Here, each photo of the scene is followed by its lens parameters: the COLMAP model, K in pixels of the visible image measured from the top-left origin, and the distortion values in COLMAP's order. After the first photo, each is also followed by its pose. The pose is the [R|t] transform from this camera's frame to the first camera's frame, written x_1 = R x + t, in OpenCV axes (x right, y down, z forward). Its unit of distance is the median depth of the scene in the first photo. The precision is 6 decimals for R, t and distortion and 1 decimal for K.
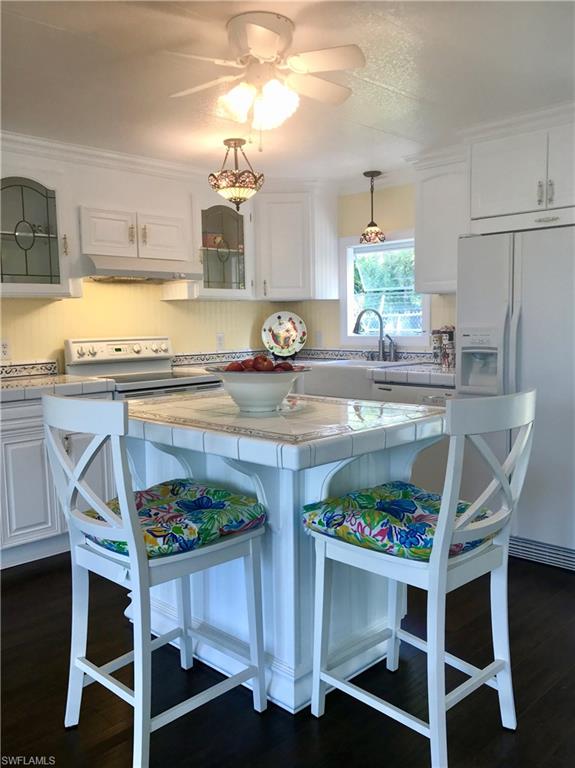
lens RADIAL K [[619.6, 0, 315.2], [0, 619.6, 402.5], [0, 0, 1]] dist [0.007151, -0.004812]
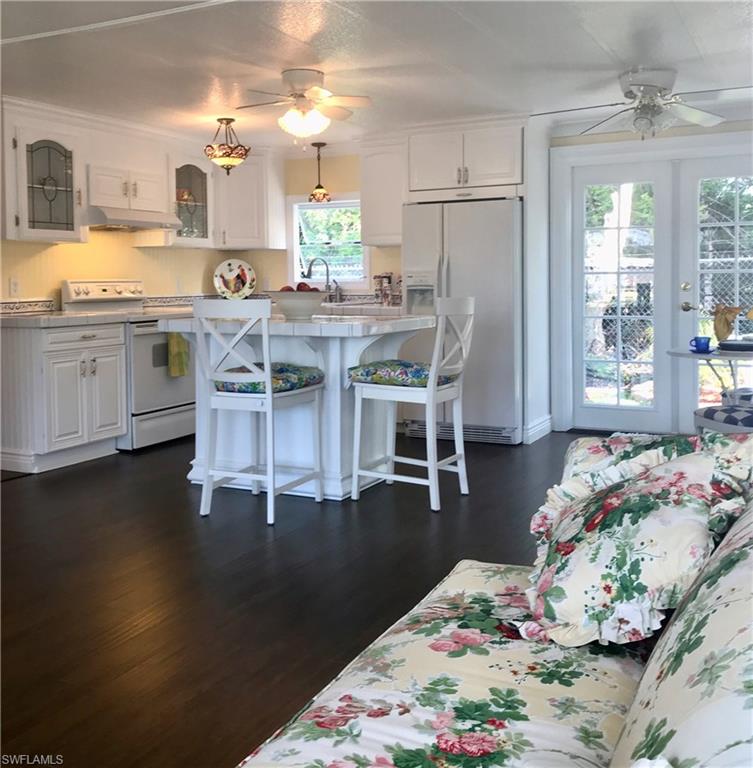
lens RADIAL K [[866.2, 0, 376.5], [0, 866.2, 383.4], [0, 0, 1]] dist [-0.006679, 0.000000]
pose [[0.953874, -0.026496, 0.299036, -0.354560], [0.032458, 0.999361, -0.014987, 0.134121], [-0.298448, 0.024002, 0.954124, -0.690104]]
